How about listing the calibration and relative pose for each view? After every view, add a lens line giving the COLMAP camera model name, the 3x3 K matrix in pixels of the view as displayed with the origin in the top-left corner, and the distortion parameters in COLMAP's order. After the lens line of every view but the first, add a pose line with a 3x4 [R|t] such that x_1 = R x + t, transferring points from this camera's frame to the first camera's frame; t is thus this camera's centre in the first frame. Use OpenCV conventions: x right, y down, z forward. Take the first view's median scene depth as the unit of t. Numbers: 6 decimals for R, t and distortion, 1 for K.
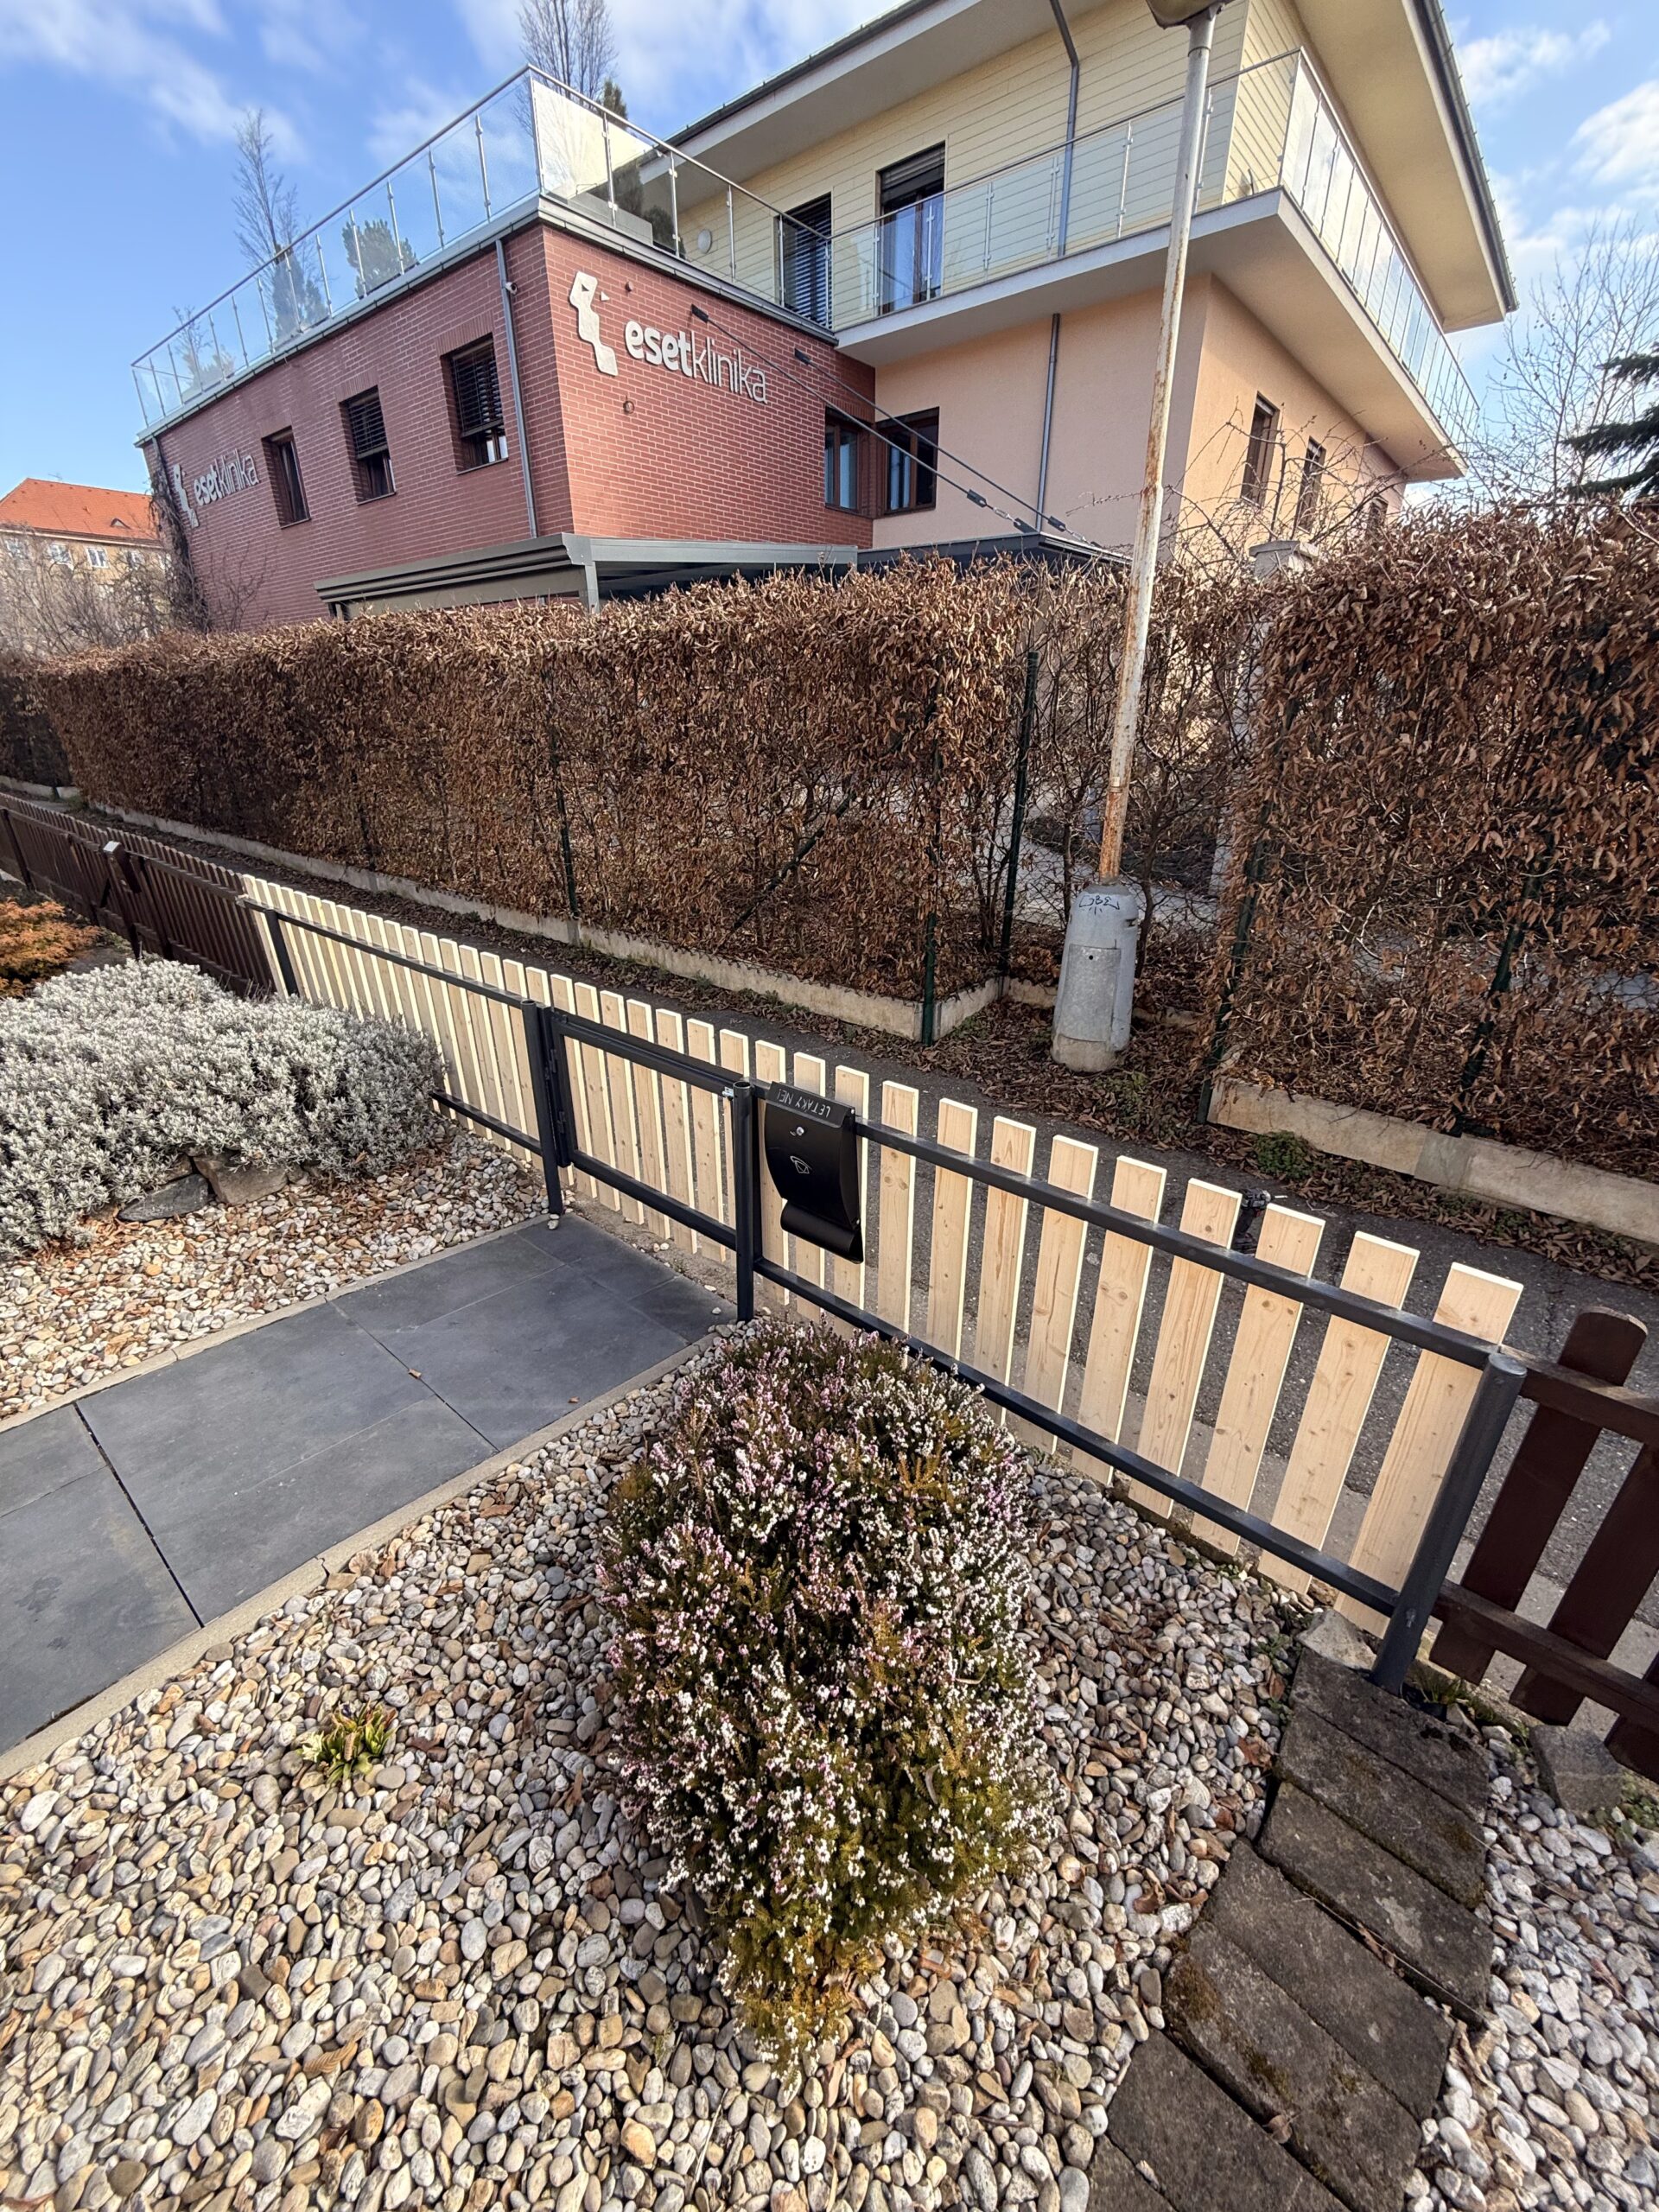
lens RADIAL K [[878.0, 0, 827.4], [0, 878.0, 1097.5], [0, 0, 1]] dist [-0.002247, 0.000591]
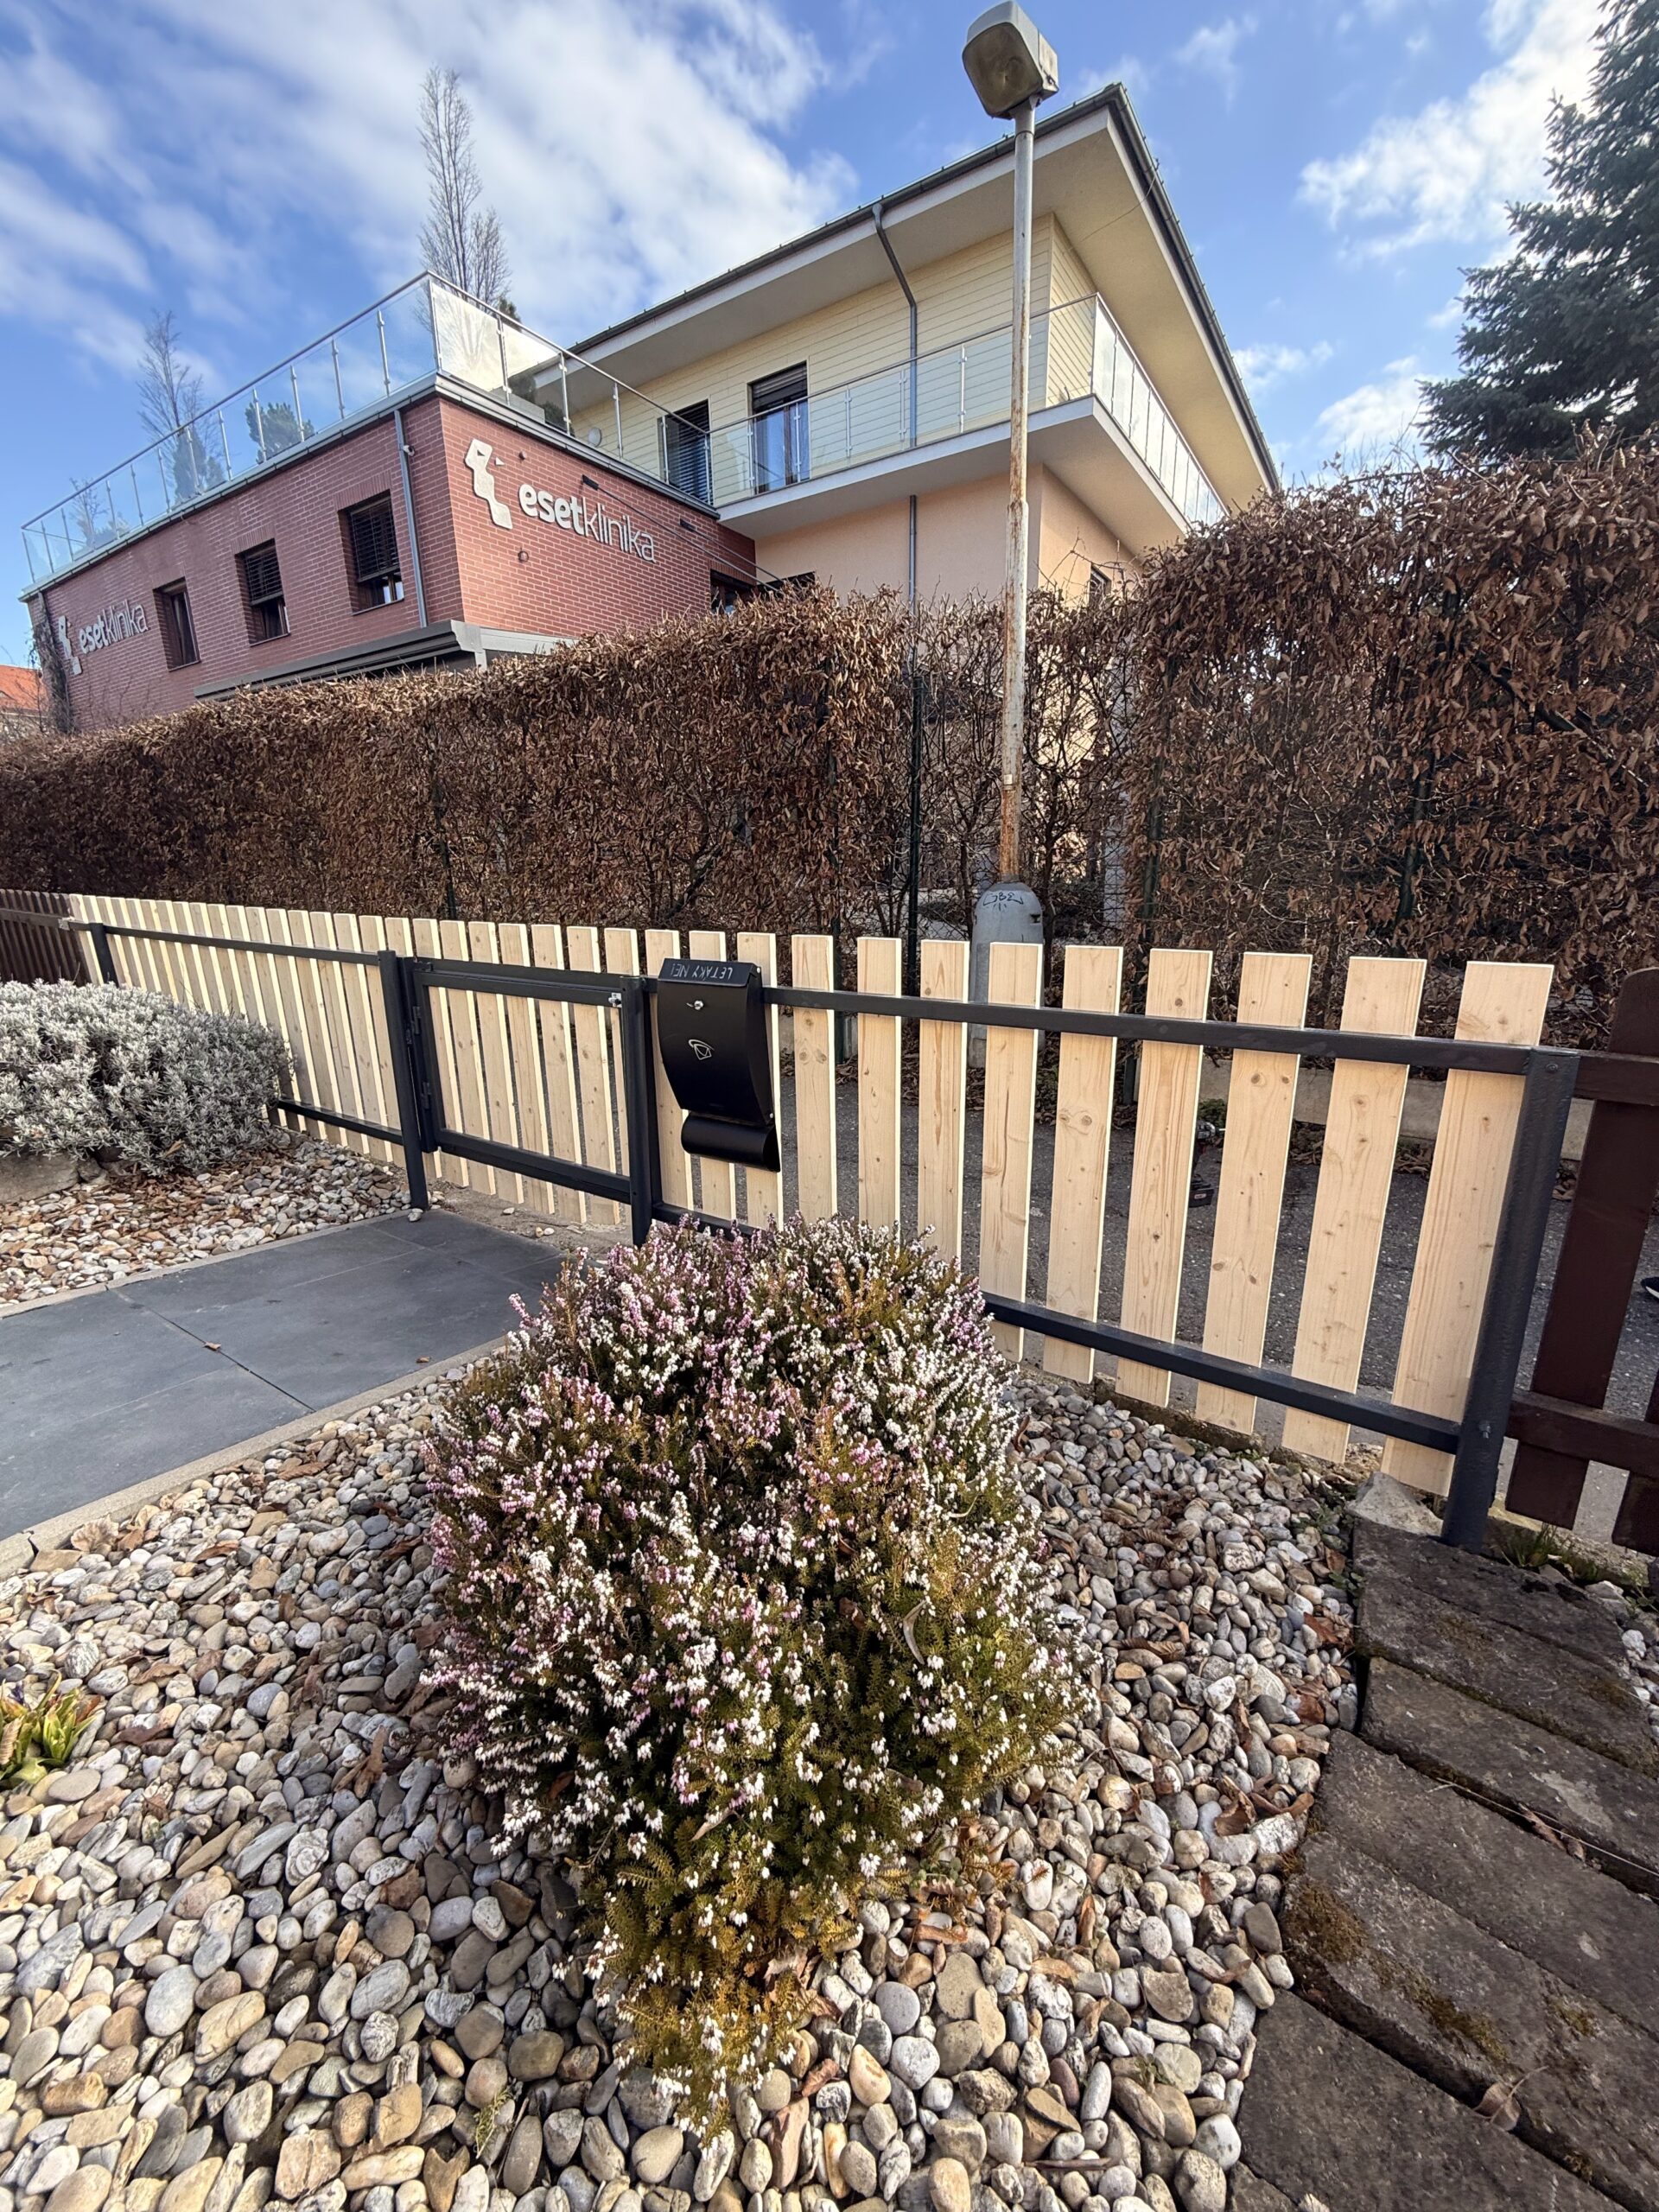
lens RADIAL K [[878.0, 0, 826.1], [0, 878.0, 1101.1], [0, 0, 1]] dist [-0.002247, 0.000591]
pose [[0.993735, -0.042537, 0.103348, 0.000151], [0.058448, 0.985998, -0.156181, 0.303522], [-0.095258, 0.161243, 0.982307, 0.176690]]
